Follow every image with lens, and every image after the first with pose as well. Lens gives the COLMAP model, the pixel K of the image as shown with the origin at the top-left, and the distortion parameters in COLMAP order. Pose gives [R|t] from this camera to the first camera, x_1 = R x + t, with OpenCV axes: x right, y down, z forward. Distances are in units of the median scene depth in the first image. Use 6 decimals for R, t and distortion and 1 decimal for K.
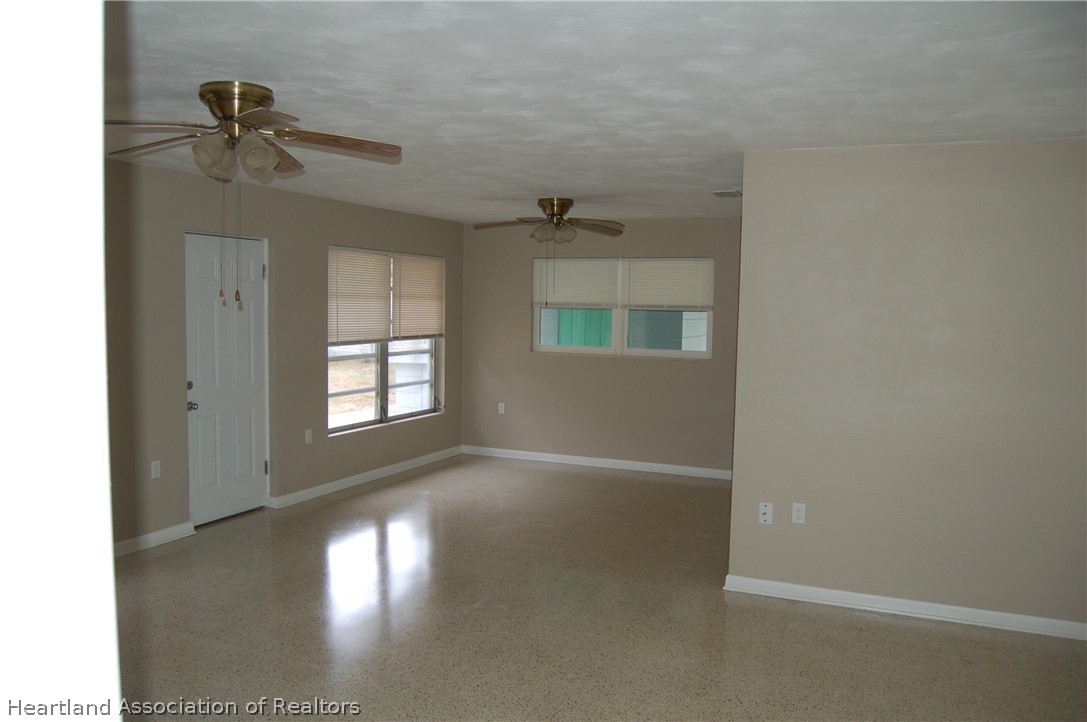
lens RADIAL K [[853.2, 0, 529.3], [0, 853.2, 369.8], [0, 0, 1]] dist [-0.079346, 0.016752]
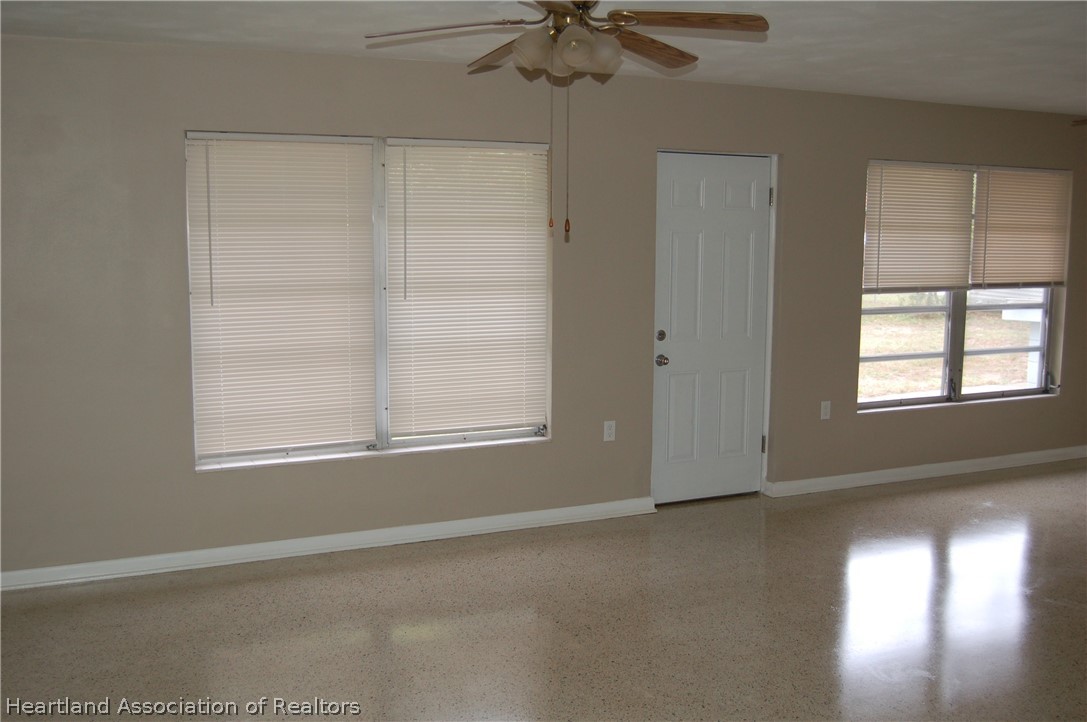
lens RADIAL K [[1060.3, 0, 533.3], [0, 1060.3, 365.2], [0, 0, 1]] dist [-0.065000, 0.000000]
pose [[0.761888, 0.068594, -0.644067, 0.152490], [-0.042457, 0.997527, 0.056014, -0.004665], [0.646316, -0.015332, 0.762916, 0.098570]]
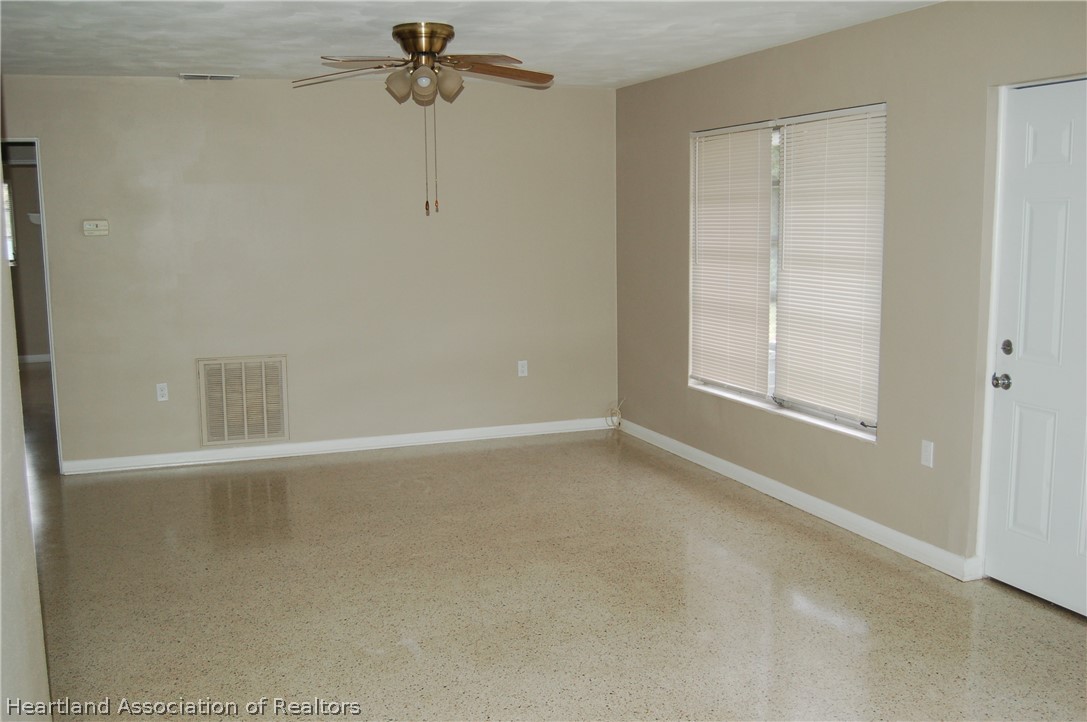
lens RADIAL K [[1060.3, 0, 533.4], [0, 1060.3, 368.2], [0, 0, 1]] dist [-0.065000, 0.000000]
pose [[-0.706984, 0.097642, -0.700457, 0.303368], [-0.051615, 0.980659, 0.188797, -0.076463], [0.705344, 0.169630, -0.688270, 1.087817]]
